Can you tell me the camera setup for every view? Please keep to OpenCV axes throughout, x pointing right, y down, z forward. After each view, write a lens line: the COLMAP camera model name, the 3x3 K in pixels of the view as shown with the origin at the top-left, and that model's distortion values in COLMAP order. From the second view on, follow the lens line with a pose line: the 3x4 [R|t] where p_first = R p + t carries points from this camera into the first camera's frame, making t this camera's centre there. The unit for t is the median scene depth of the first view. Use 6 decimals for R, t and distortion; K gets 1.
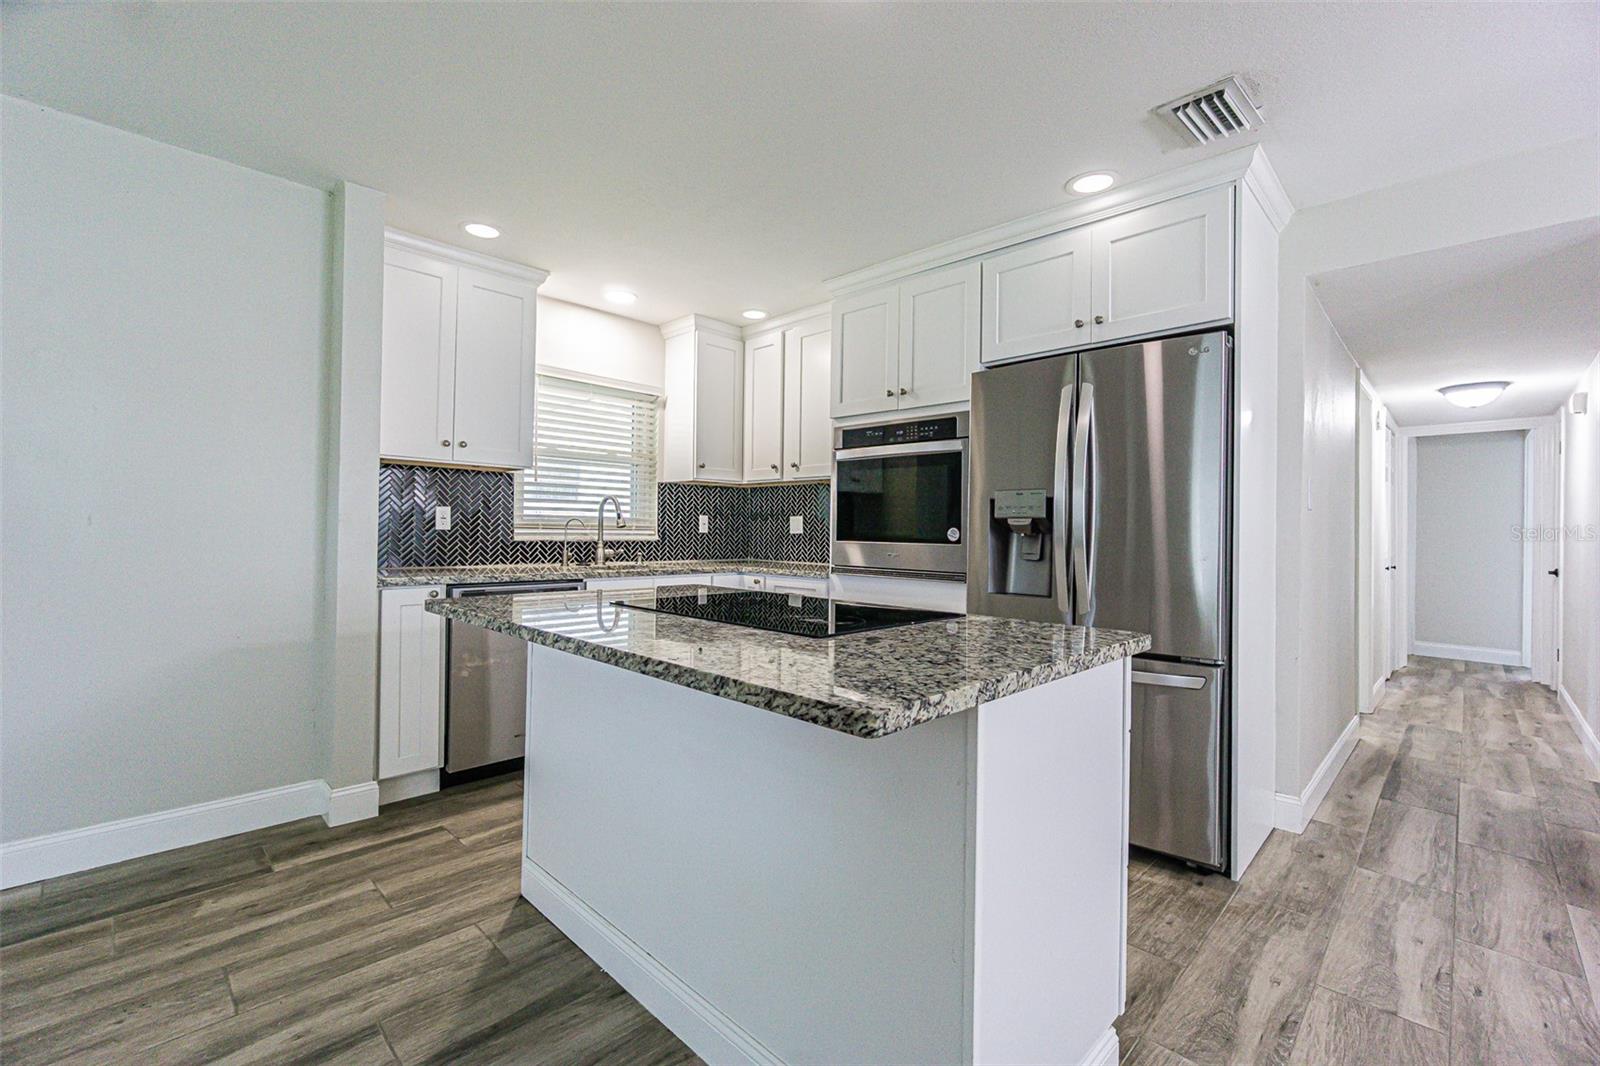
lens RADIAL K [[690.1, 0, 791.4], [0, 690.1, 525.8], [0, 0, 1]] dist [-0.000192, 0.000197]
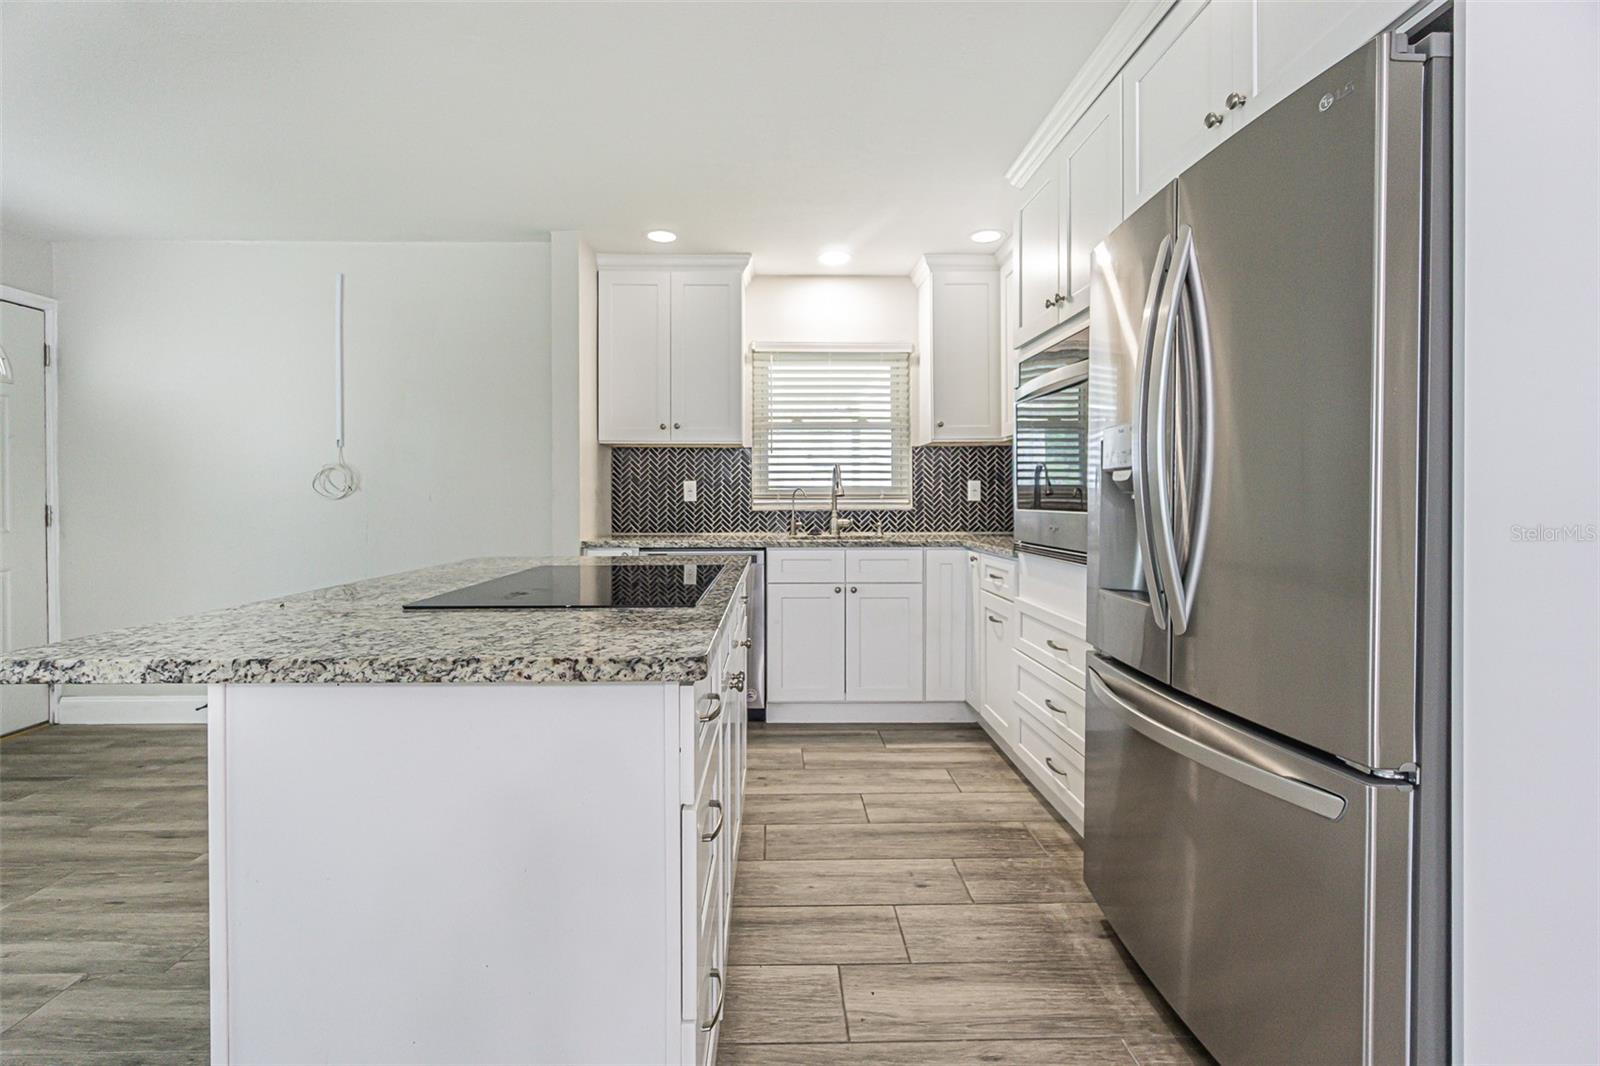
lens RADIAL K [[705.3, 0, 759.9], [0, 705.3, 499.2], [0, 0, 1]] dist [-0.001082, -0.000150]
pose [[0.712534, -0.014530, -0.701487, 0.414179], [0.017381, 0.999844, -0.003056, 0.008335], [0.701422, -0.010016, 0.712676, 0.246558]]
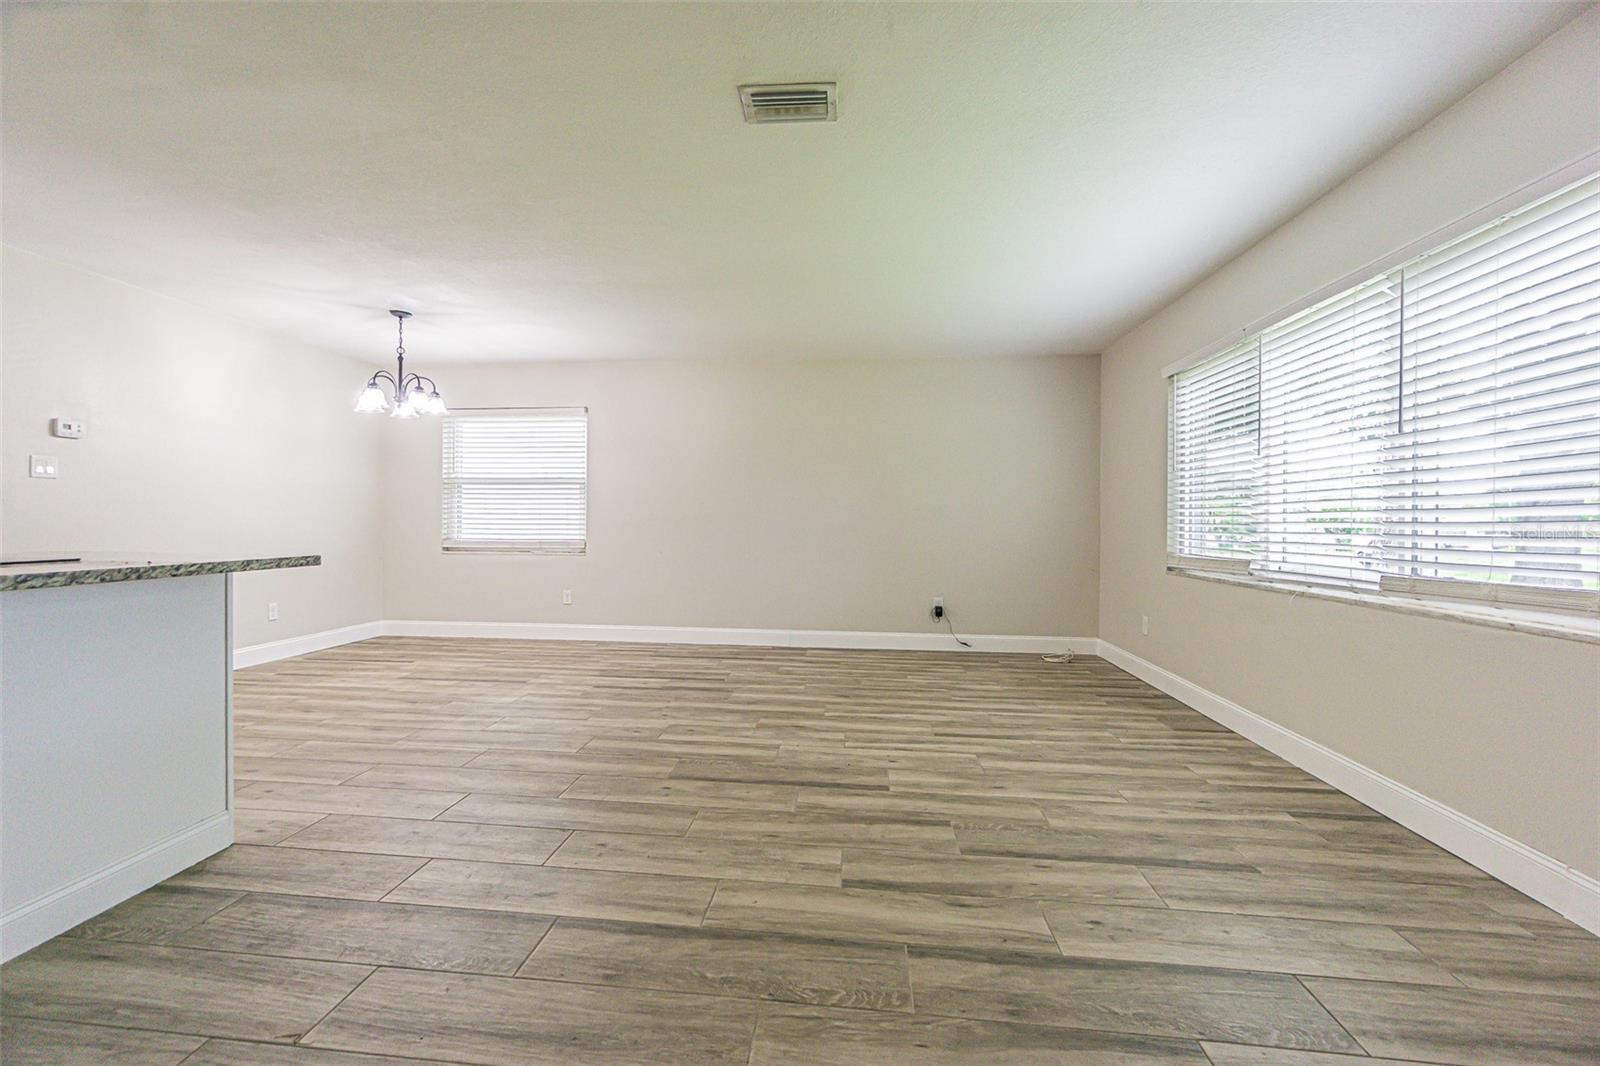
lens RADIAL K [[718.9, 0, 774.3], [0, 718.9, 527.3], [0, 0, 1]] dist [-0.001883, -0.000147]
pose [[-0.607548, -0.026369, 0.793845, -0.717217], [-0.019971, 0.999640, 0.017921, 0.017992], [-0.794032, -0.004966, -0.607856, 0.296273]]
